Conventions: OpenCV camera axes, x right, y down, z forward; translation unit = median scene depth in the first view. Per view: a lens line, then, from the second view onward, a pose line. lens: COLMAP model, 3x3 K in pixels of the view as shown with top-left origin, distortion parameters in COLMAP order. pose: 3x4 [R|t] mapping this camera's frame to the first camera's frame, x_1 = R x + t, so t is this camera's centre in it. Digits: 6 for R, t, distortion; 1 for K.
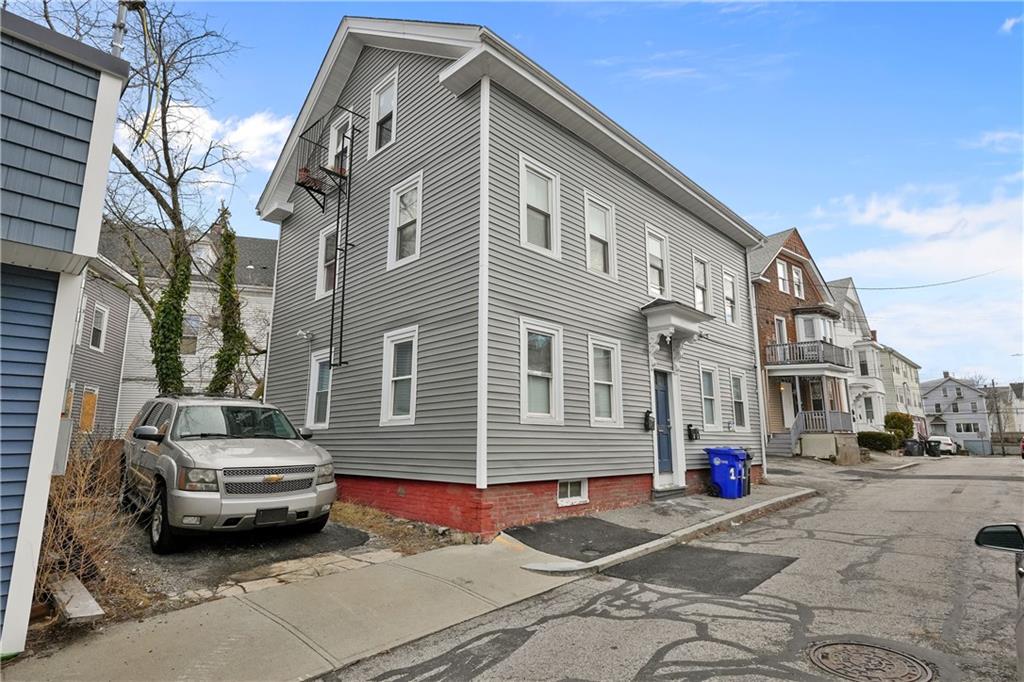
lens RADIAL K [[531.4, 0, 538.1], [0, 531.4, 344.1], [0, 0, 1]] dist [-0.003295, 0.000099]
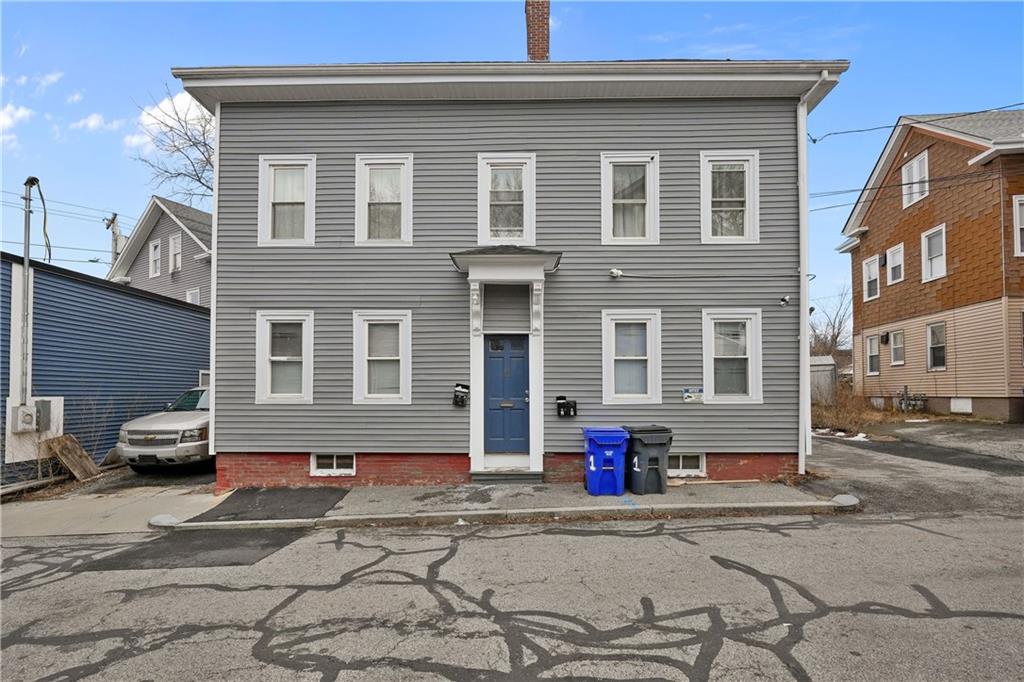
lens RADIAL K [[460.4, 0, 551.3], [0, 460.4, 390.6], [0, 0, 1]] dist [-0.000637, 0.000318]
pose [[0.677091, -0.008323, -0.735852, 0.979665], [0.135410, 0.984271, 0.113464, 0.078107], [0.723334, -0.176467, 0.667568, 0.668792]]
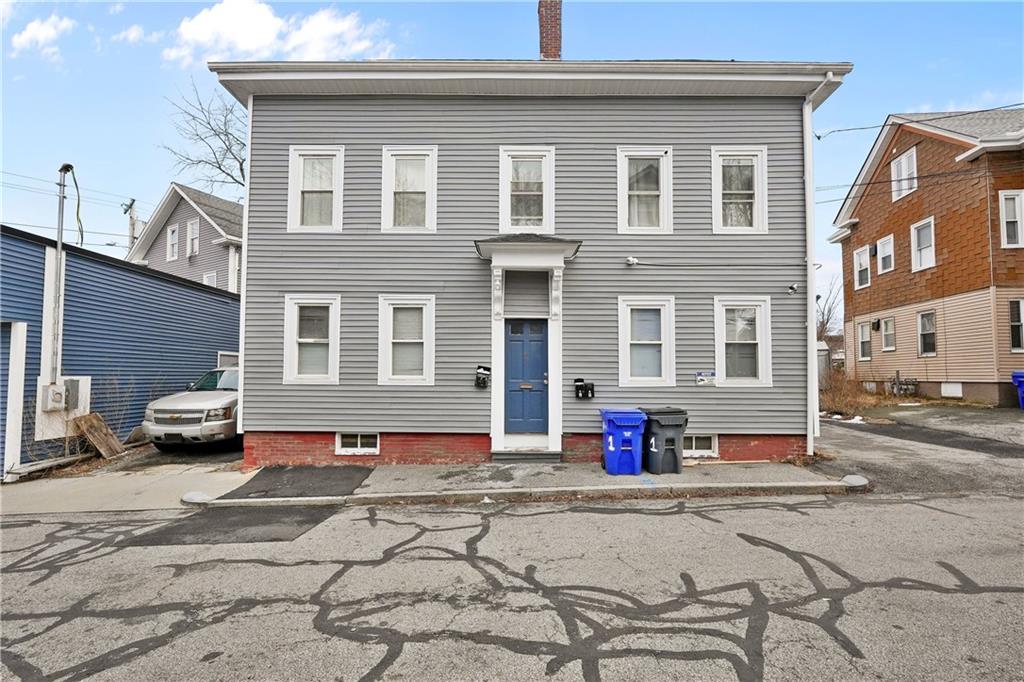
lens RADIAL K [[460.4, 0, 453.8], [0, 460.4, 363.5], [0, 0, 1]] dist [-0.000637, 0.000318]
pose [[0.683472, -0.019242, -0.729723, 0.844371], [0.128088, 0.987304, 0.093935, 0.044596], [0.718652, -0.157670, 0.677259, 0.479684]]
